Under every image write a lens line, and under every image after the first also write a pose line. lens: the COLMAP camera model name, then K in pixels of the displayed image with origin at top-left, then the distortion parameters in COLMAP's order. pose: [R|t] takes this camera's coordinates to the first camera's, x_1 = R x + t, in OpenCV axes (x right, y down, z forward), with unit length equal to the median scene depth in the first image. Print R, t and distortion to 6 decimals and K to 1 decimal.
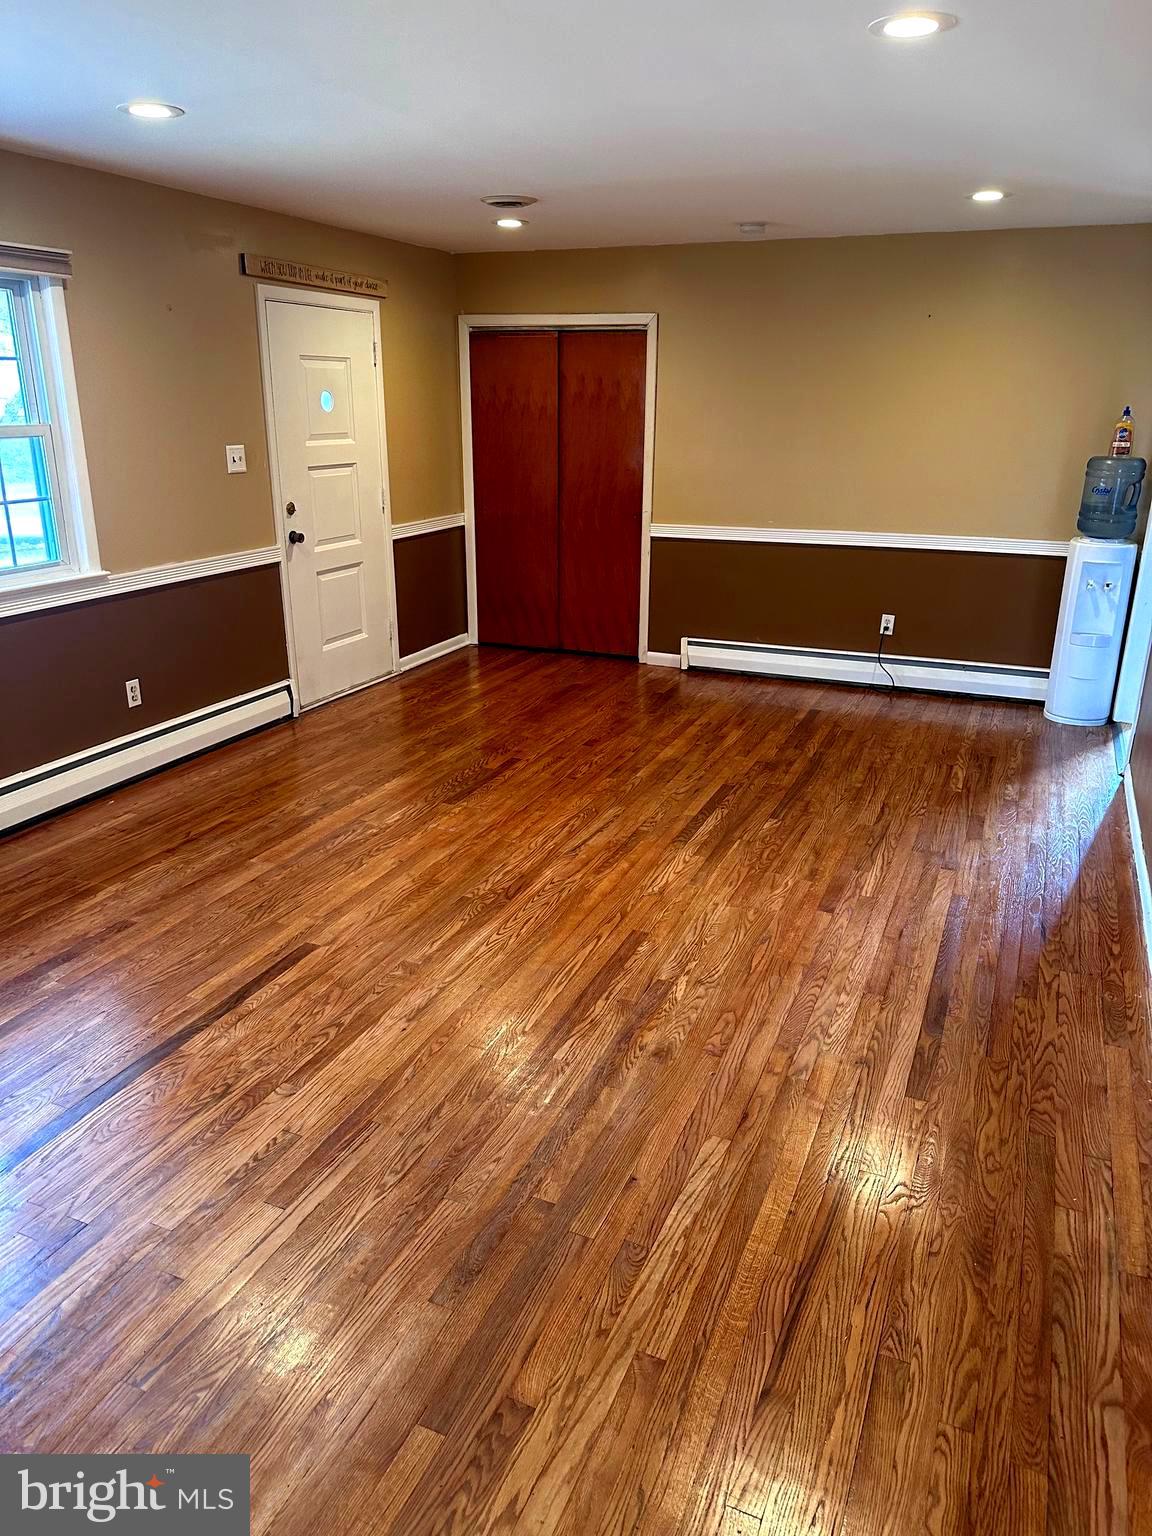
lens RADIAL K [[1085.0, 0, 576.0], [0, 1085.0, 768.0], [0, 0, 1]] dist [0.176972, -0.363443]
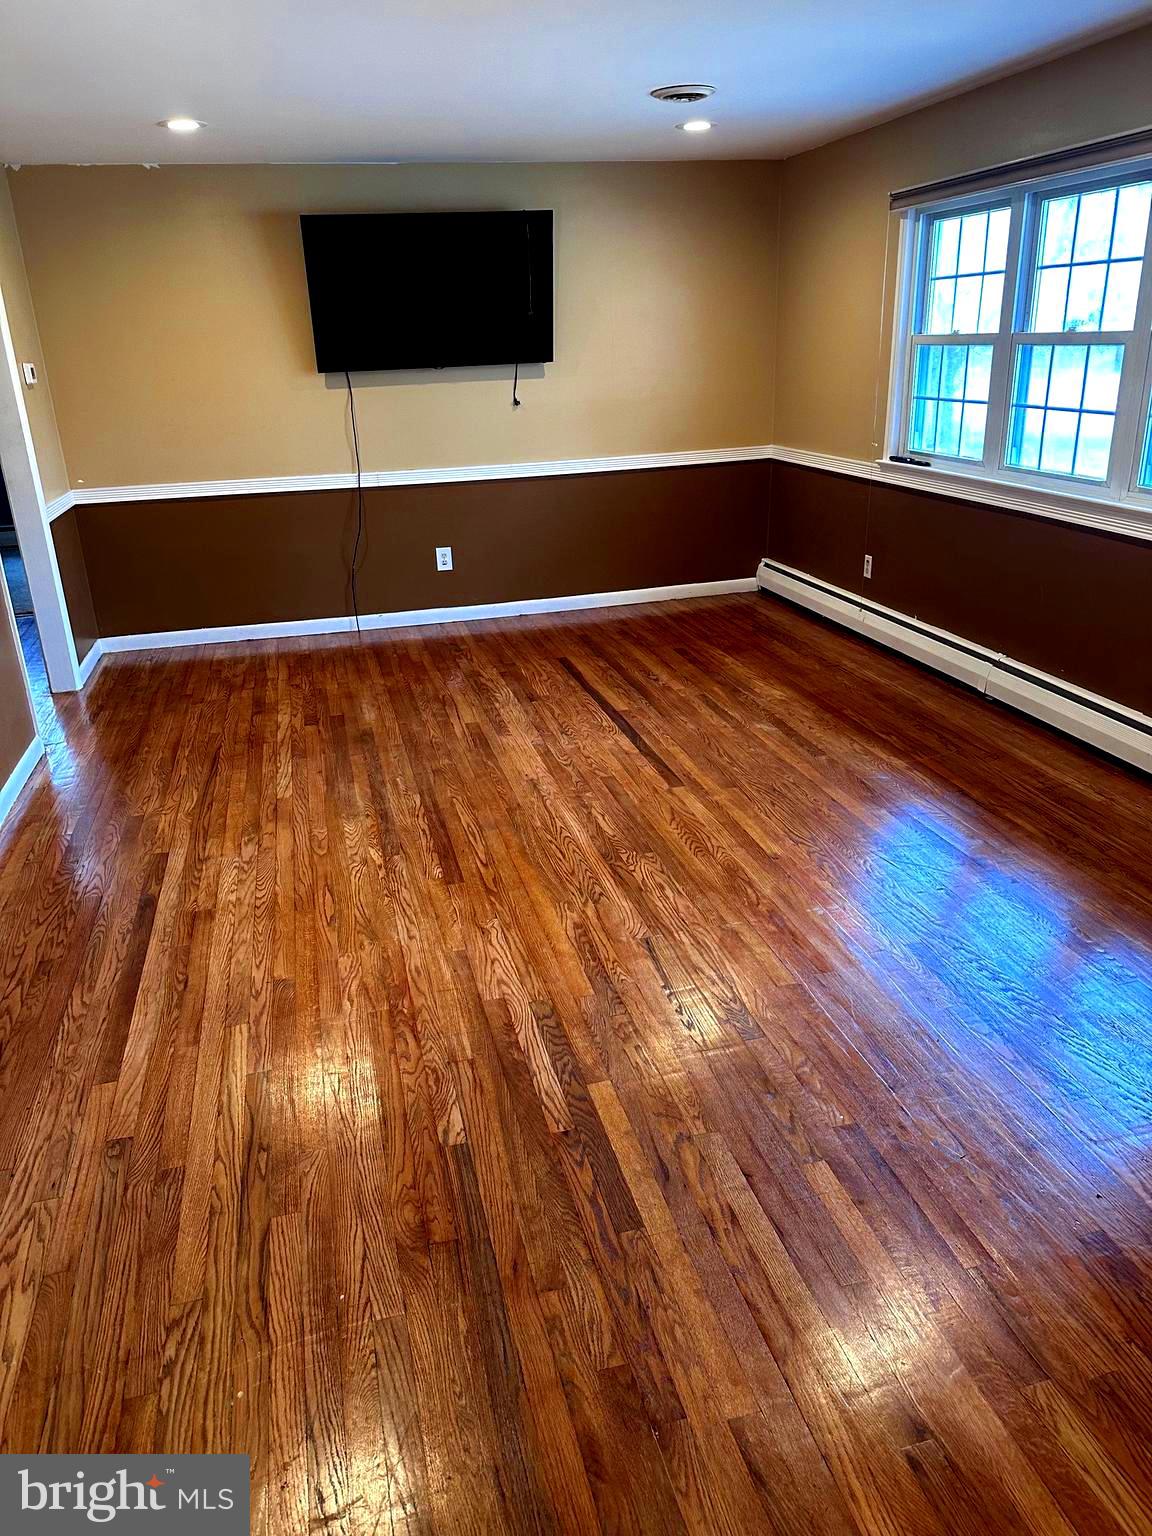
lens RADIAL K [[1085.0, 0, 576.0], [0, 1085.0, 768.0], [0, 0, 1]] dist [0.176972, -0.363443]
pose [[-0.798415, 0.237936, -0.553100, 0.511572], [-0.164686, 0.797282, 0.580707, -0.537795], [0.579147, 0.554733, -0.597377, 1.674452]]
